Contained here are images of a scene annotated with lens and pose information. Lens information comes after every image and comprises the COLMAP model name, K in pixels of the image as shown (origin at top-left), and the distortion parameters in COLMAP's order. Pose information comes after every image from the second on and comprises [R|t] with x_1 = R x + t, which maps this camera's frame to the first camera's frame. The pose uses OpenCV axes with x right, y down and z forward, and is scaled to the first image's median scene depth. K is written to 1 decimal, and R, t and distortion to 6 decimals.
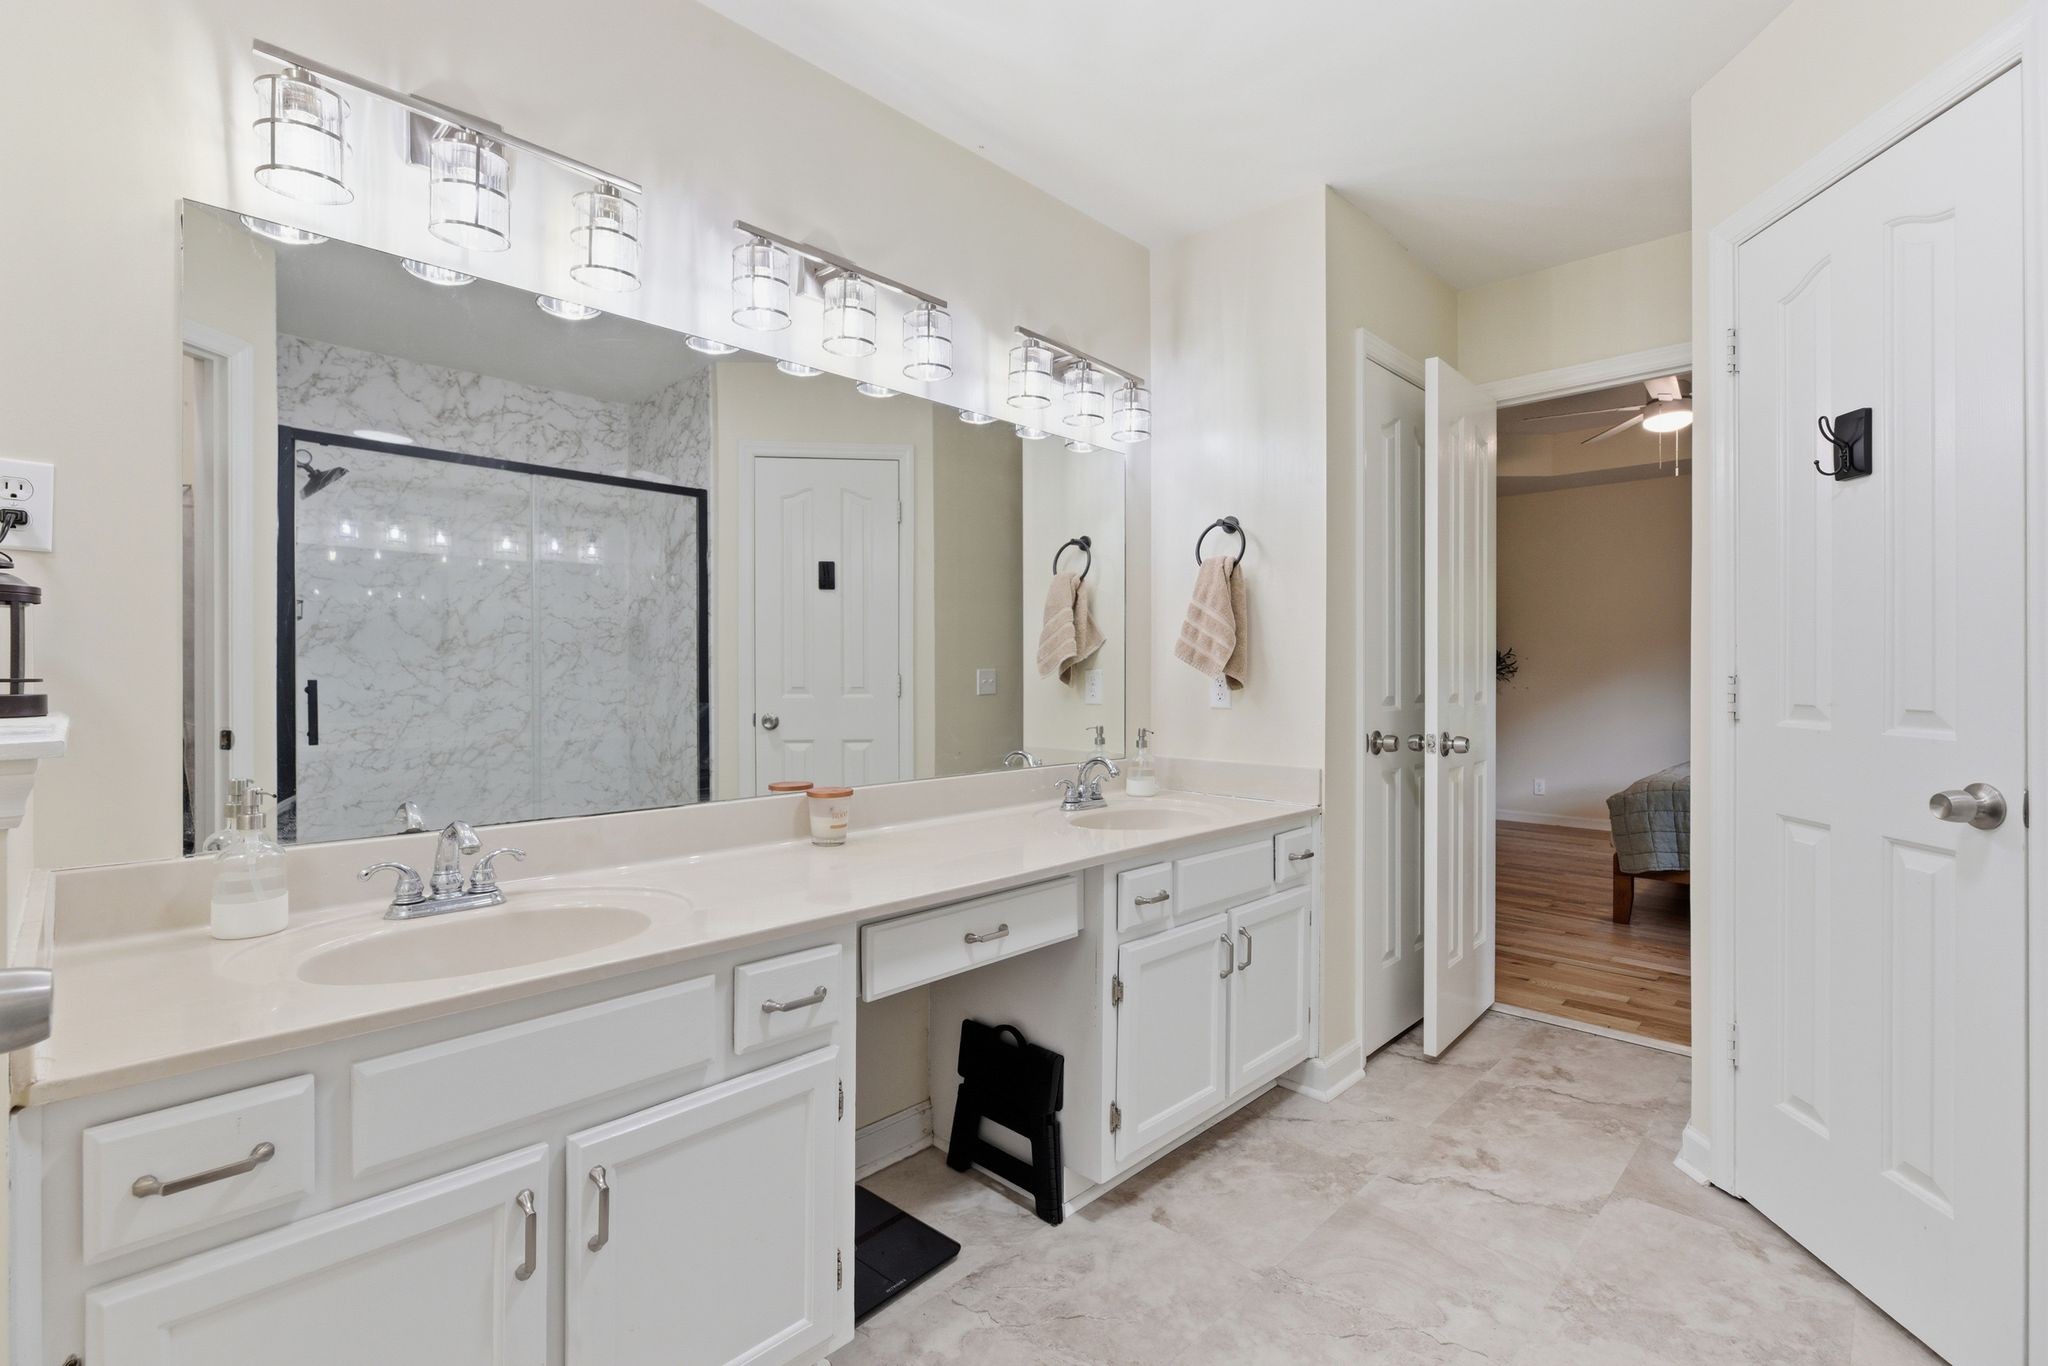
lens RADIAL K [[938.6, 0, 1001.5], [0, 938.6, 676.0], [0, 0, 1]] dist [-0.004477, 0.000982]
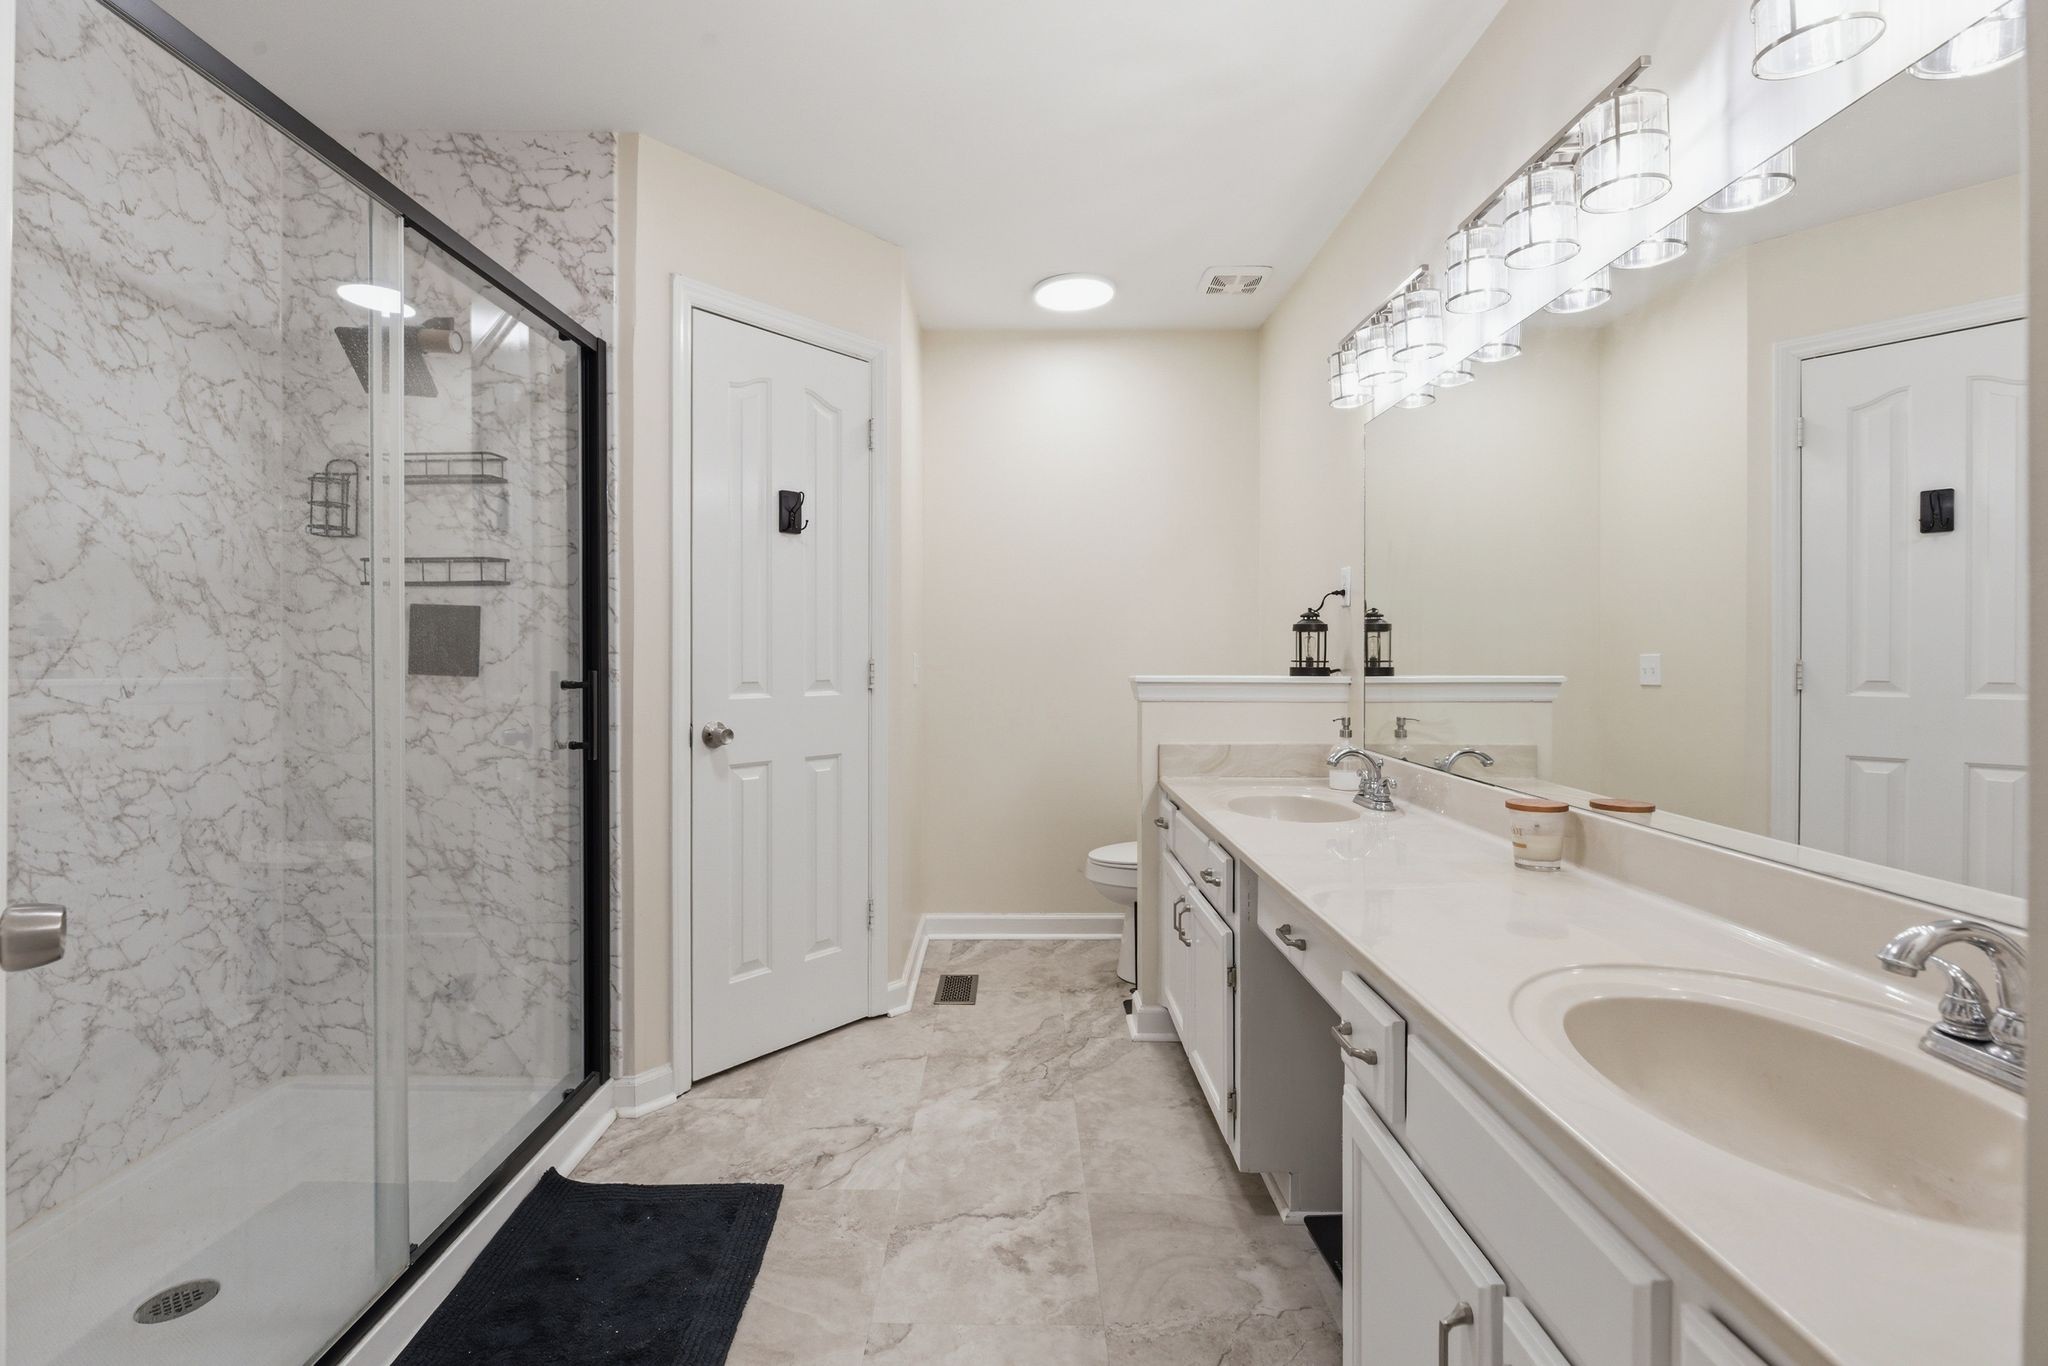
lens RADIAL K [[938.6, 0, 1001.5], [0, 938.6, 676.0], [0, 0, 1]] dist [-0.004477, 0.000982]
pose [[-0.720837, 0.003467, -0.693096, 1.087034], [-0.003121, 0.999961, 0.008248, 0.007231], [0.693097, 0.008109, -0.720799, 1.577244]]
